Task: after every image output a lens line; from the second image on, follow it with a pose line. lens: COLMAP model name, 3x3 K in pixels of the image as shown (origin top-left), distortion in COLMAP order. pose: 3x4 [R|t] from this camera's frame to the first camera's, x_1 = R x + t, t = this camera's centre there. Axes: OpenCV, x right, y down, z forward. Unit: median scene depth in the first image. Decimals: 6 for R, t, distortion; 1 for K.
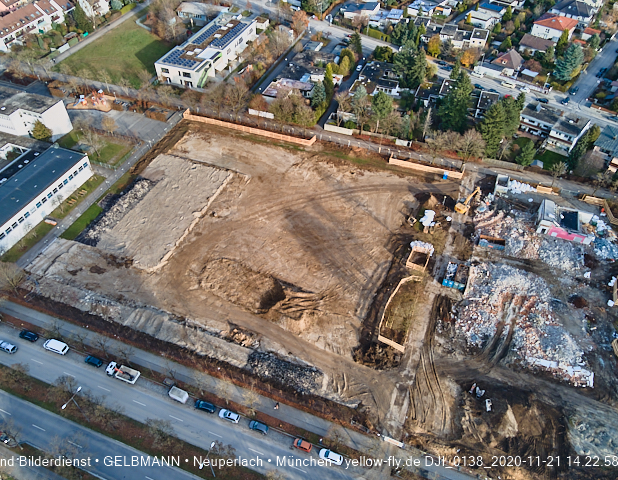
lens RADIAL K [[478.0, 0, 298.9], [0, 478.0, 239.3], [0, 0, 1]] dist [0.059669, -0.062744]
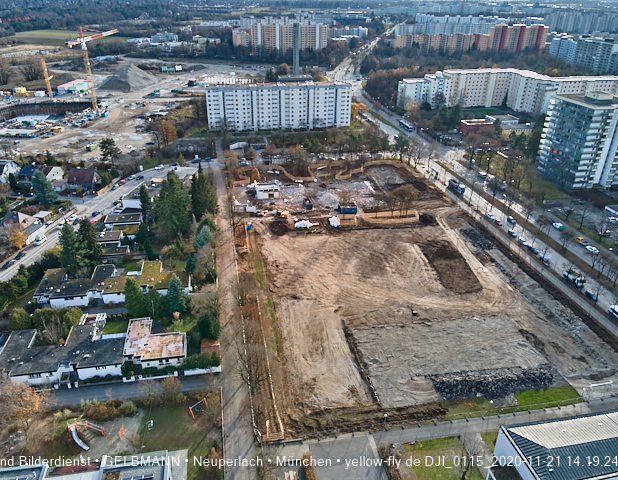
lens RADIAL K [[478.0, 0, 298.9], [0, 478.0, 239.3], [0, 0, 1]] dist [0.059669, -0.062744]
pose [[-0.524670, -0.386657, 0.758431, -0.766591], [0.608449, 0.452783, 0.651750, -0.931889], [-0.595408, 0.803420, -0.002300, 1.098696]]
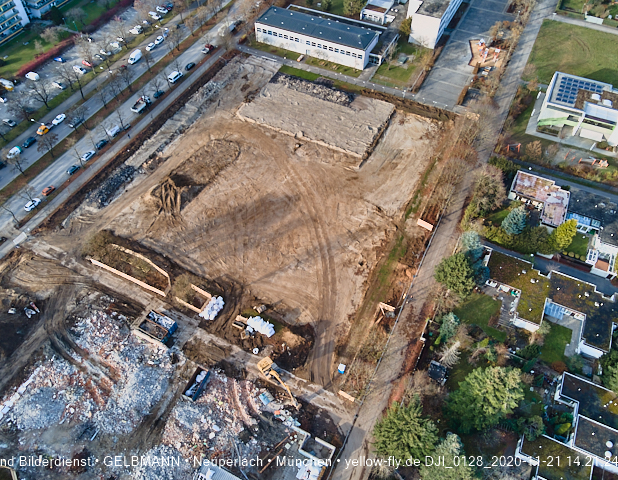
lens RADIAL K [[478.0, 0, 298.9], [0, 478.0, 239.3], [0, 0, 1]] dist [0.059669, -0.062744]
pose [[-0.089570, 0.791954, -0.603975, 0.656371], [-0.708012, 0.375875, 0.597860, -0.641174], [0.700497, 0.481172, 0.527046, 0.595336]]
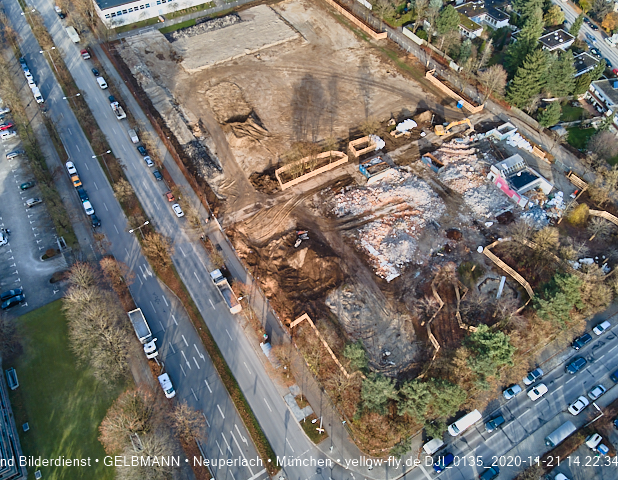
lens RADIAL K [[478.0, 0, 298.9], [0, 478.0, 239.3], [0, 0, 1]] dist [0.059669, -0.062744]
pose [[0.795352, 0.481287, -0.368480, 0.626155], [-0.434081, 0.876546, 0.207942, 0.060494], [0.423070, -0.005437, 0.906081, -0.073318]]
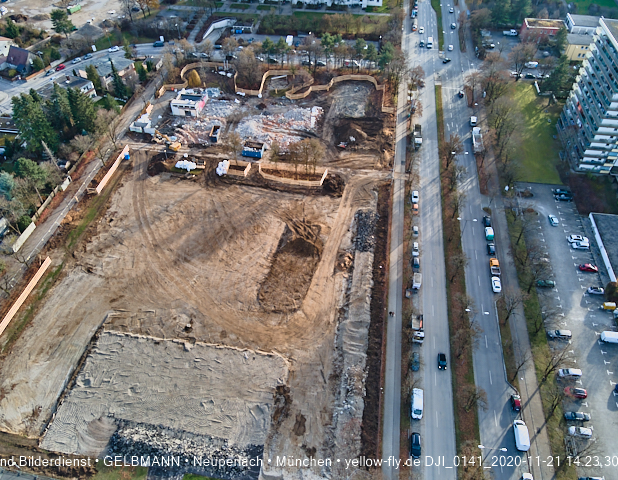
lens RADIAL K [[478.0, 0, 298.9], [0, 478.0, 239.3], [0, 0, 1]] dist [0.059669, -0.062744]
pose [[-0.212770, -0.697451, 0.684318, -0.714277], [0.708493, 0.372175, 0.599603, -0.492832], [-0.672879, 0.612412, 0.414951, 0.485147]]
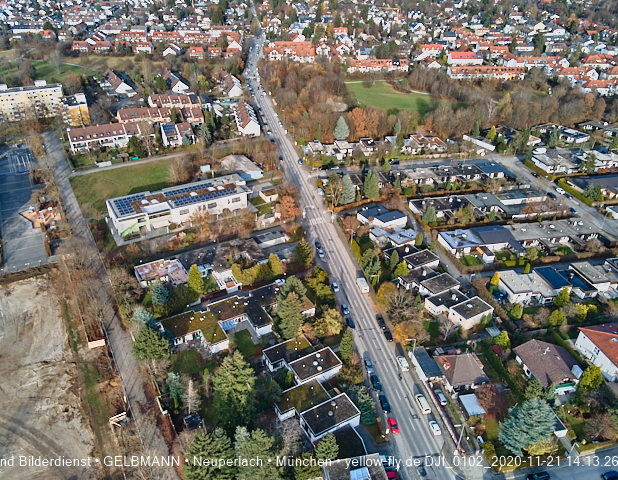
lens RADIAL K [[478.0, 0, 298.9], [0, 478.0, 239.3], [0, 0, 1]] dist [0.059669, -0.062744]
pose [[0.782547, 0.338539, -0.522506, 0.814643], [-0.456236, 0.882875, -0.111267, -0.531436], [0.423639, 0.325458, 0.845345, 0.518419]]
